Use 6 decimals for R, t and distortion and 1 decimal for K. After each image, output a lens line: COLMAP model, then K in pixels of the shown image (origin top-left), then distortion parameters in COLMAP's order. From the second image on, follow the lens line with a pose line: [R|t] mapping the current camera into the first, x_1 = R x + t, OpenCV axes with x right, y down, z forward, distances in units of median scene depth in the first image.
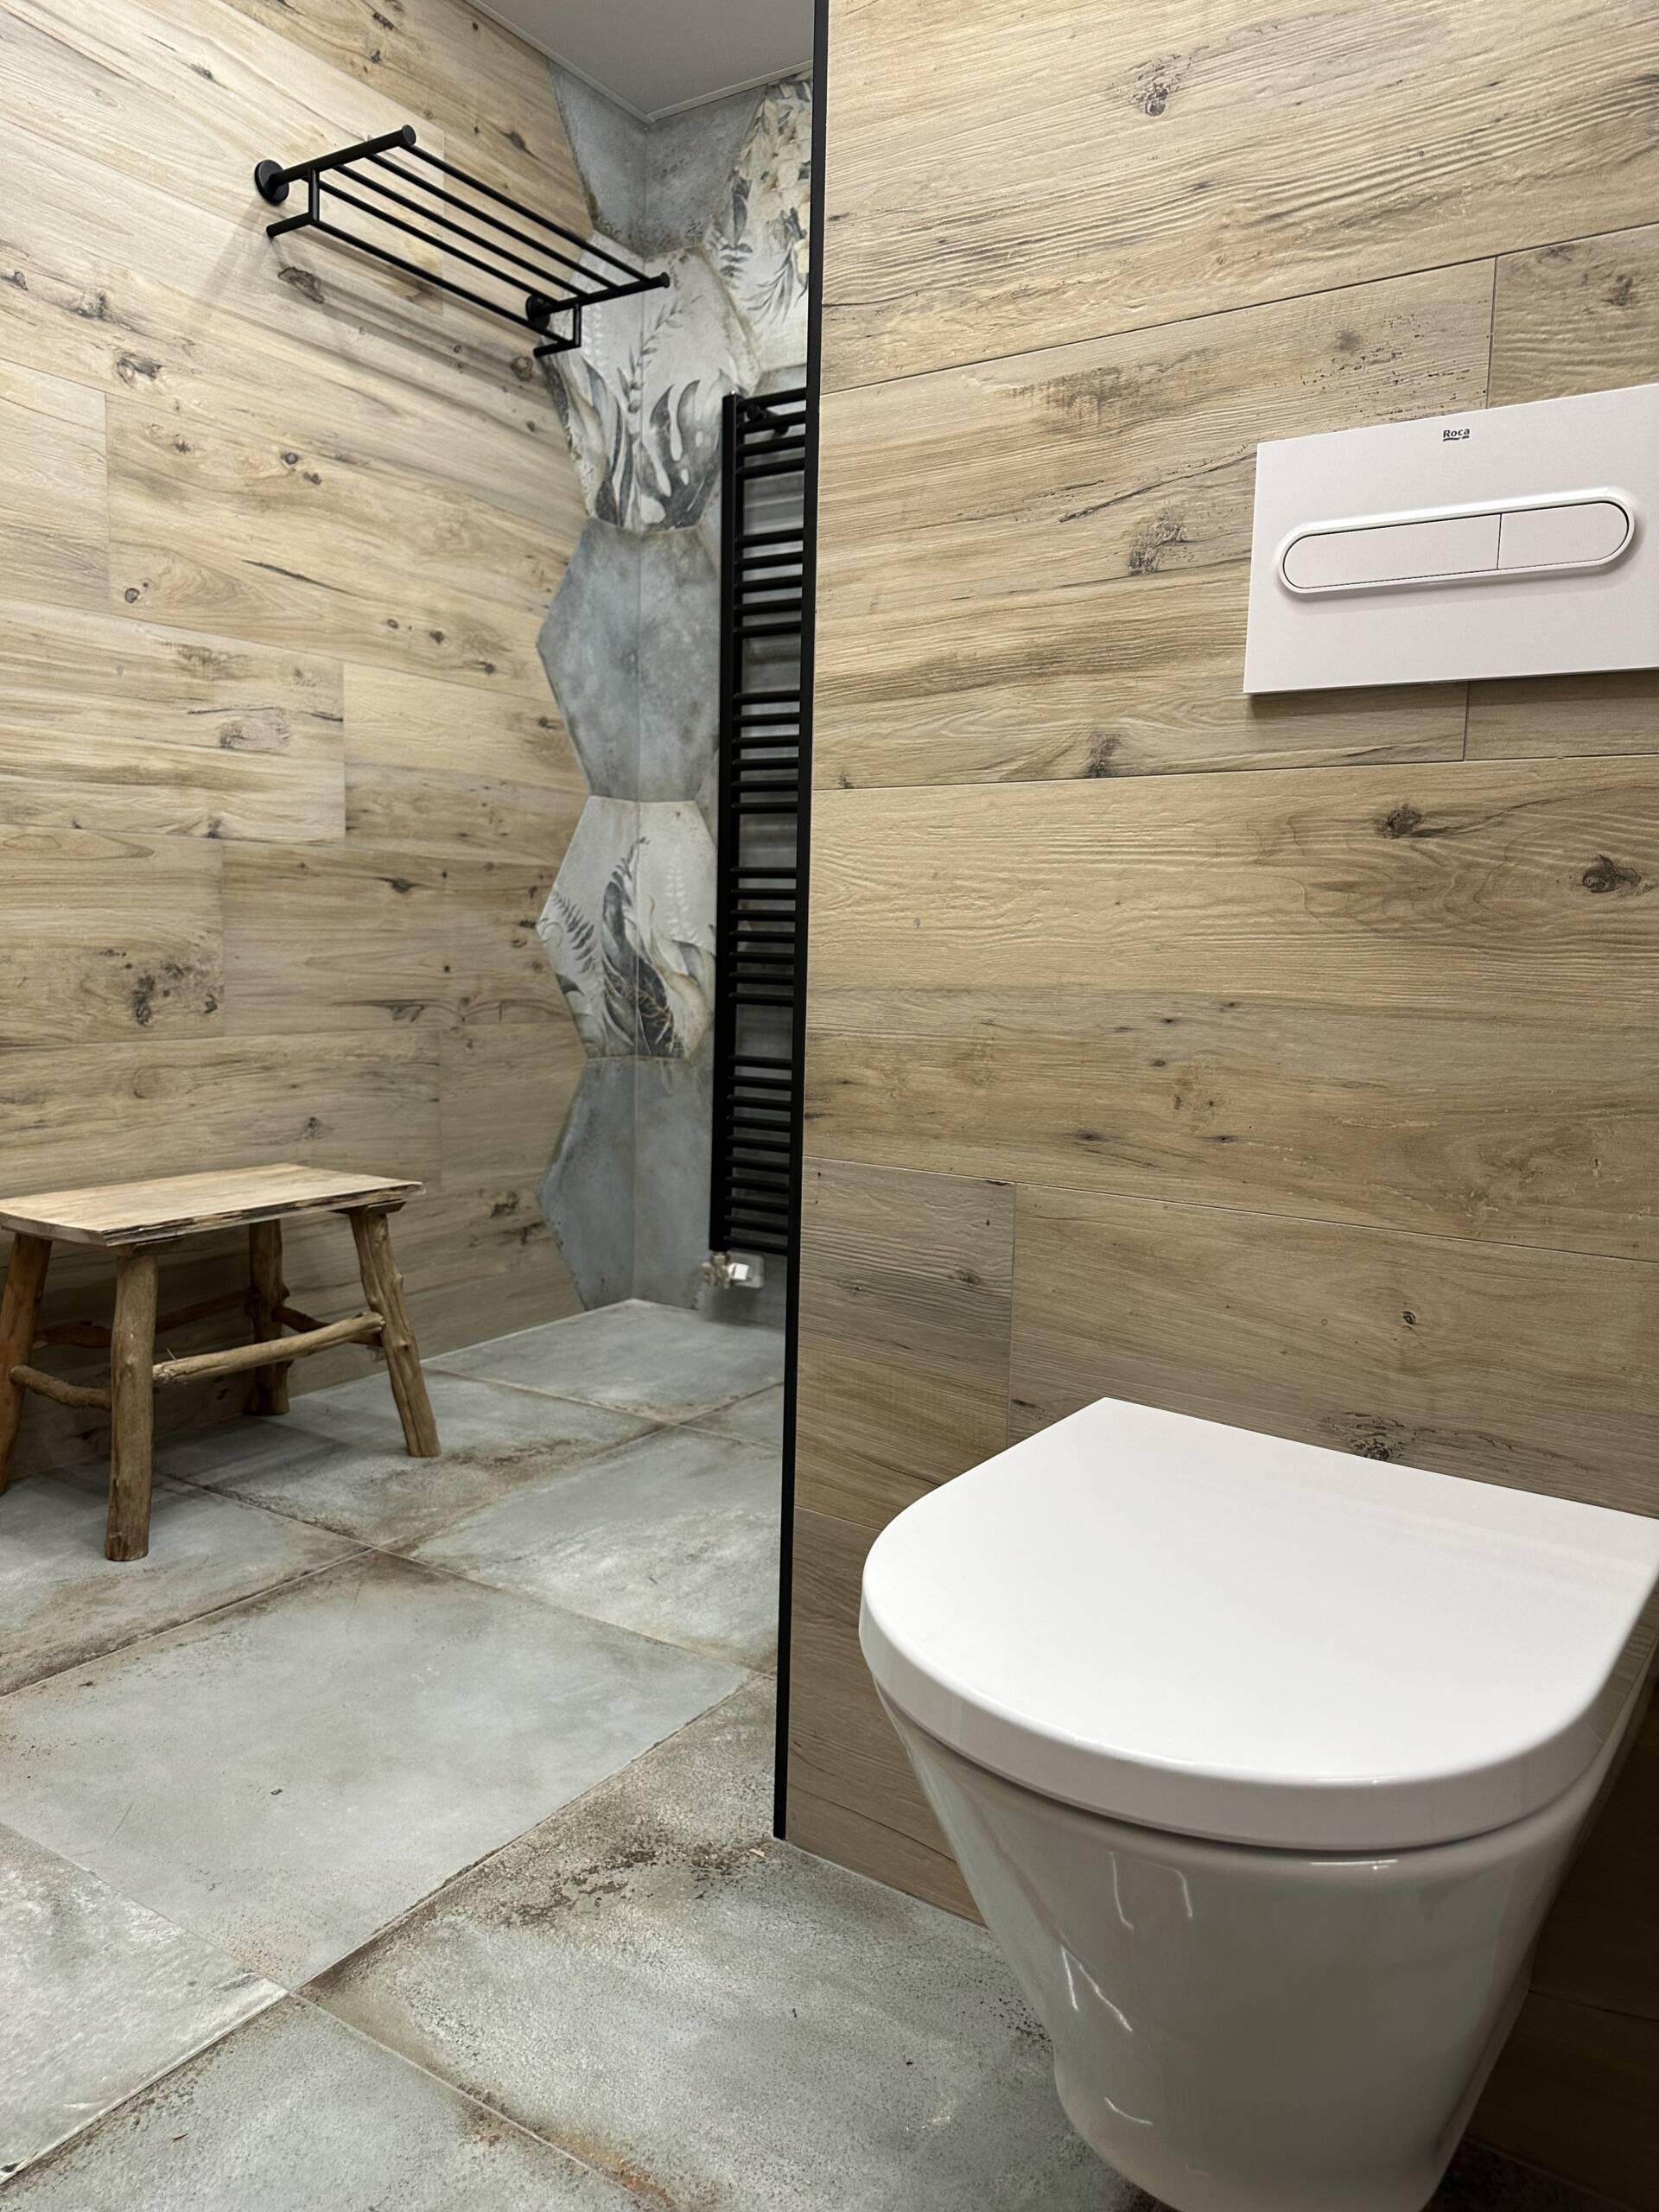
lens RADIAL K [[1562.4, 0, 805.8], [0, 1562.4, 1099.3], [0, 0, 1]] dist [0.170544, -0.368461]
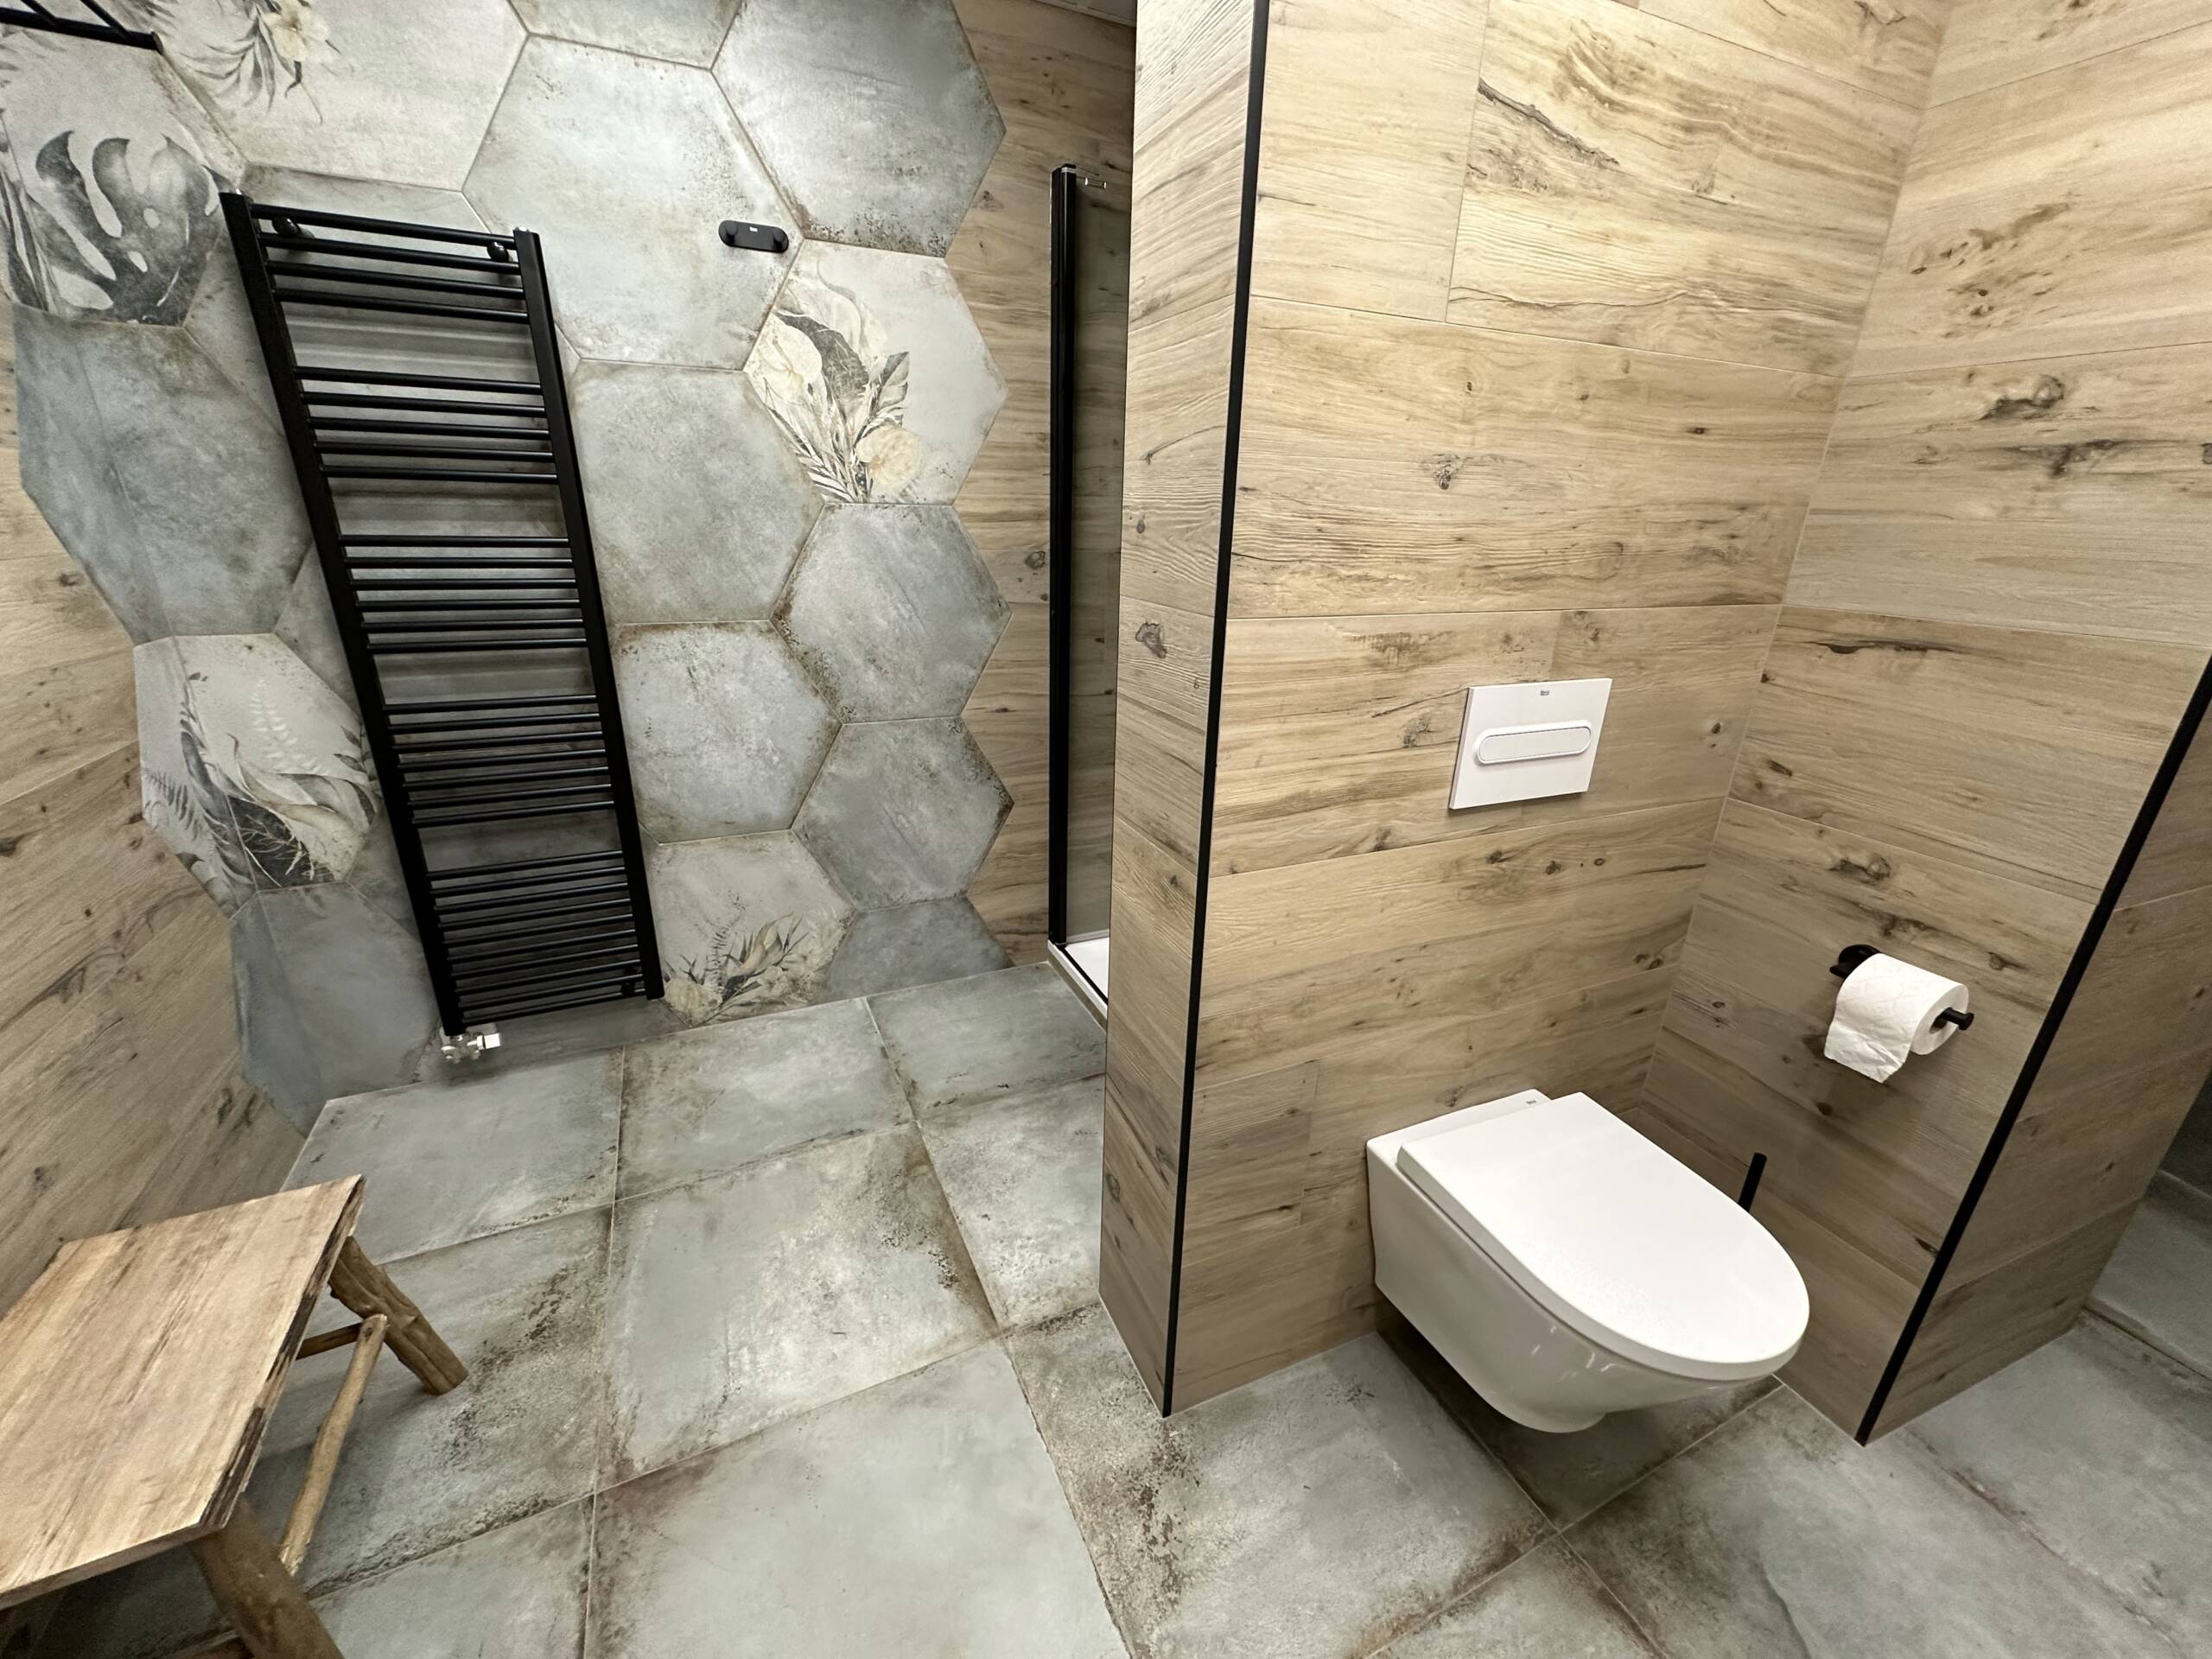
lens RADIAL K [[892.5, 0, 1114.3], [0, 892.5, 835.8], [0, 0, 1]] dist [-0.000638, 0.000092]
pose [[0.514471, -0.311338, 0.798992, -0.293429], [0.079256, 0.945037, 0.317213, -0.214162], [-0.853837, -0.099872, 0.510870, 0.279124]]
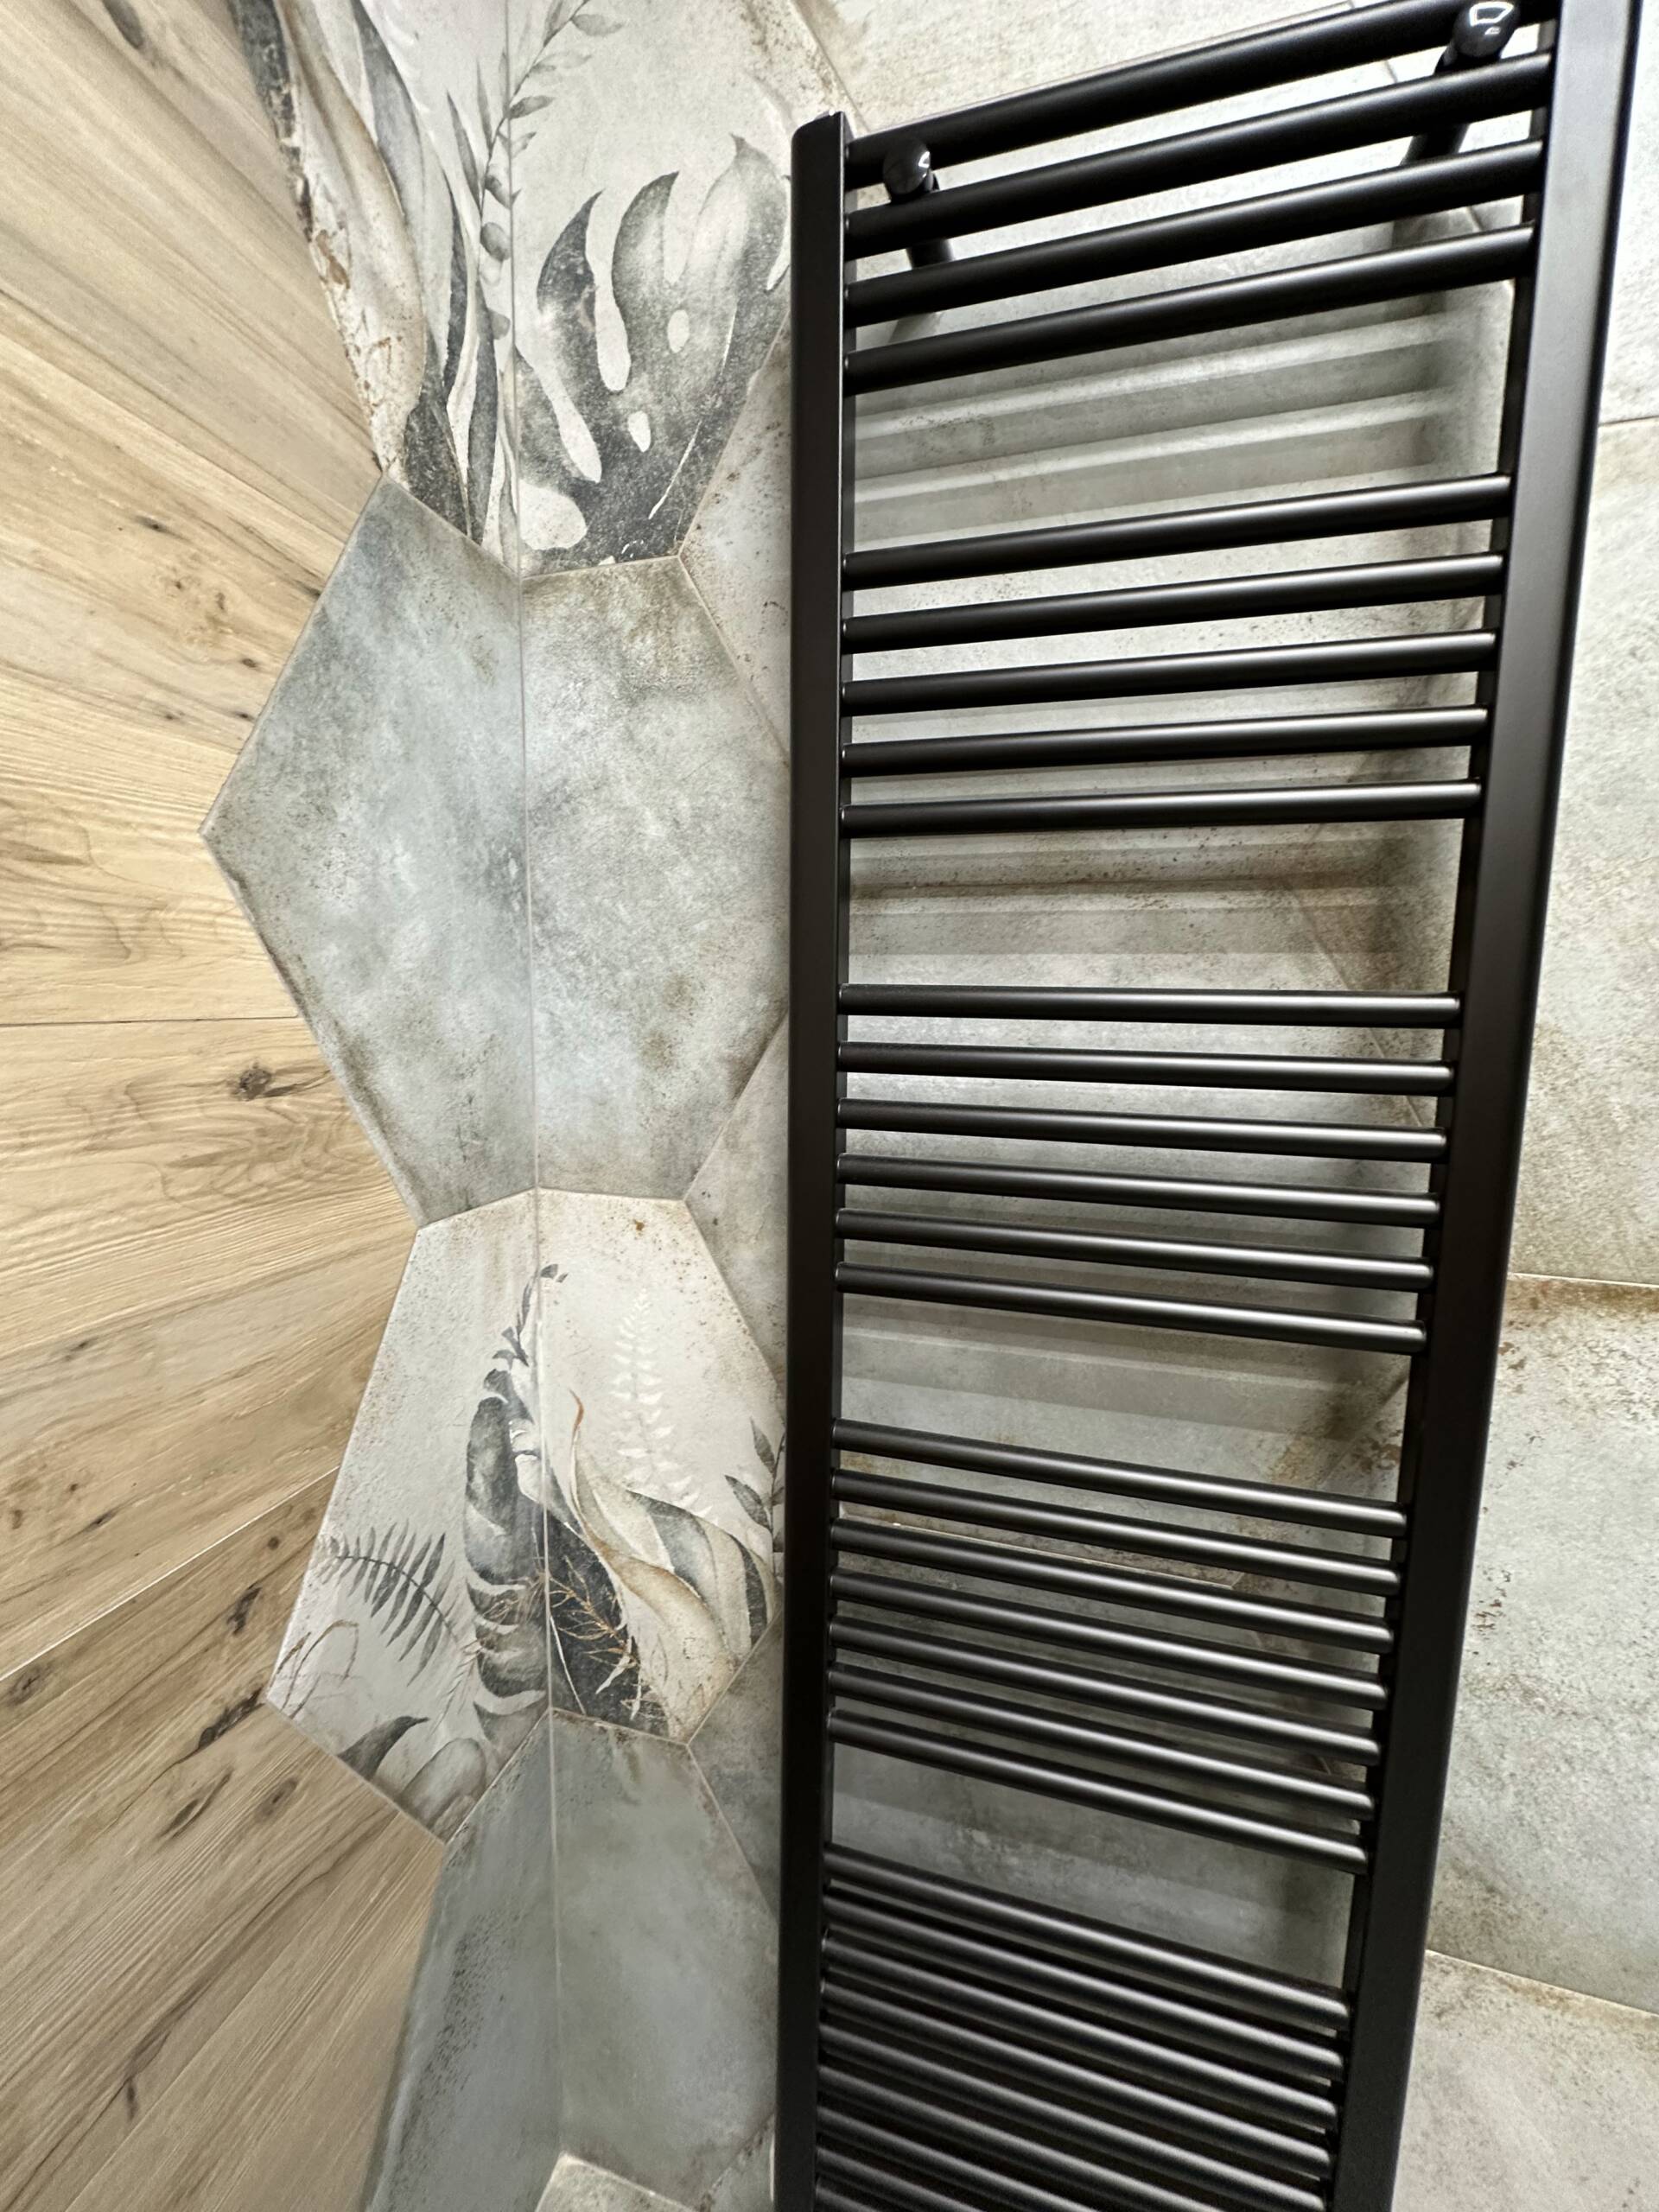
lens RADIAL K [[892.5, 0, 824.9], [0, 892.5, 1095.0], [0, 0, 1]] dist [-0.000638, 0.000092]
pose [[0.953994, -0.049009, 0.295794, -0.109010], [0.044886, 0.998777, 0.020718, -0.231797], [-0.296448, -0.006488, 0.955027, 0.787942]]
